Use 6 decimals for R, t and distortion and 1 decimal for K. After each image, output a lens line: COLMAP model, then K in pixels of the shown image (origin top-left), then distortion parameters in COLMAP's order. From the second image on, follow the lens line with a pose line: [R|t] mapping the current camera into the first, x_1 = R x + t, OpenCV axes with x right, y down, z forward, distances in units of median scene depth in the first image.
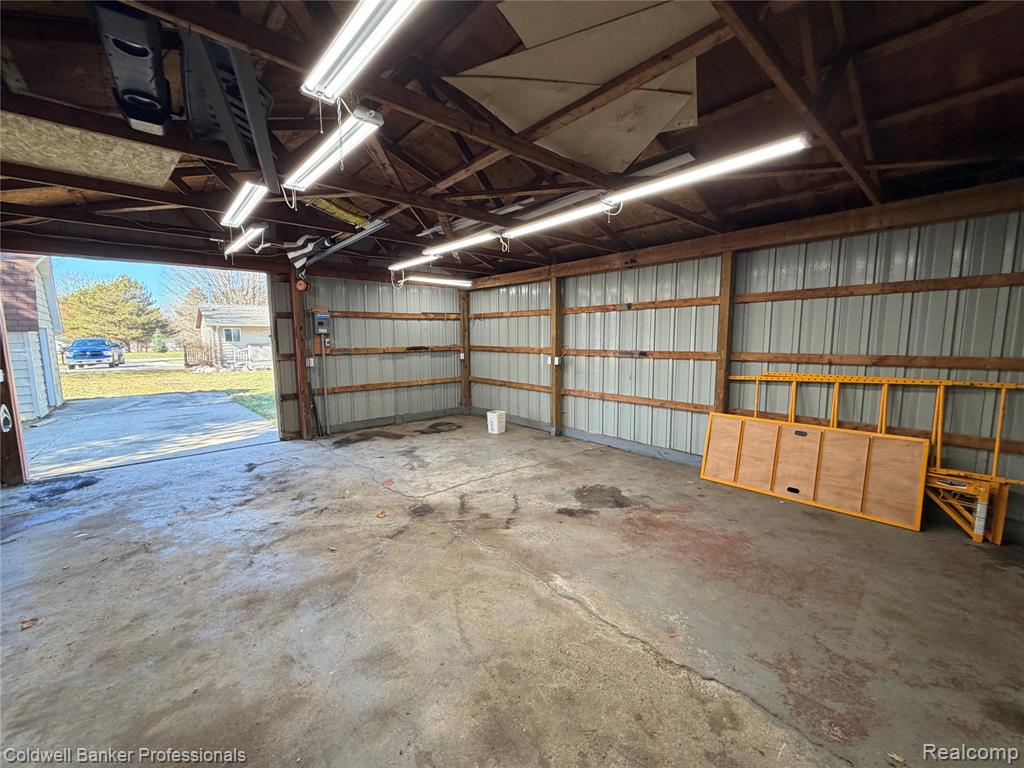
lens RADIAL K [[406.1, 0, 511.2], [0, 406.1, 384.6], [0, 0, 1]] dist [-0.000773, -0.000788]
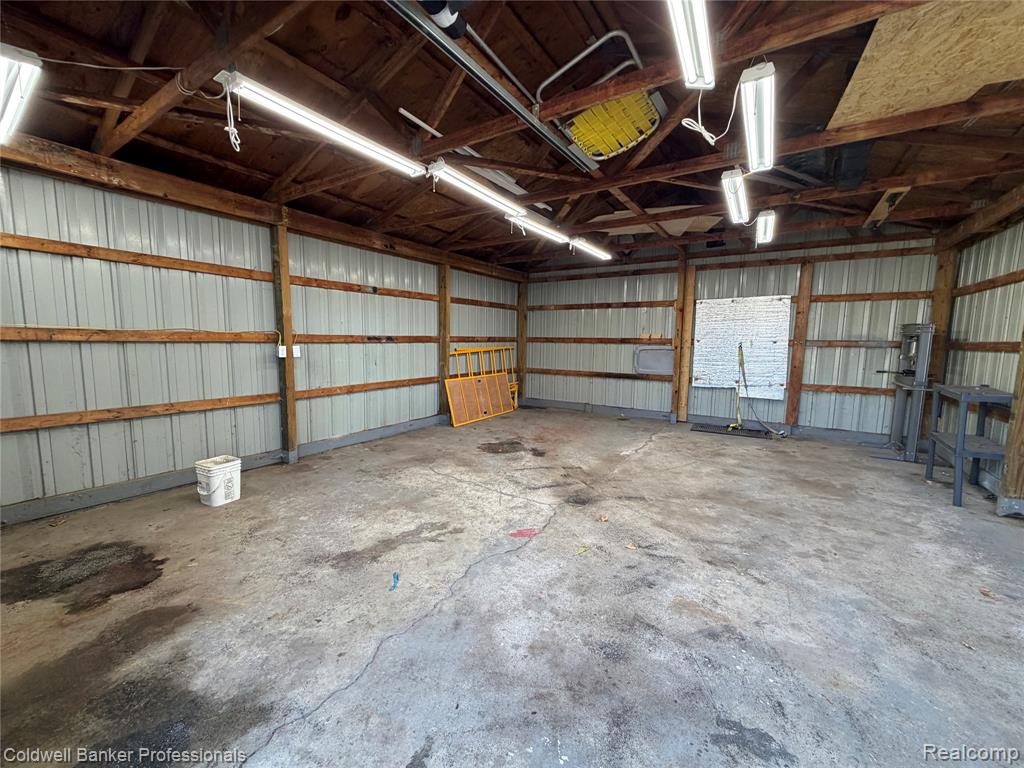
lens RADIAL K [[406.1, 0, 507.6], [0, 406.1, 382.2], [0, 0, 1]] dist [-0.000773, -0.000788]
pose [[-0.264730, -0.100471, 0.959074, -0.904945], [0.103482, 0.985855, 0.131840, -0.084820], [-0.958754, 0.134149, -0.250588, 1.173191]]
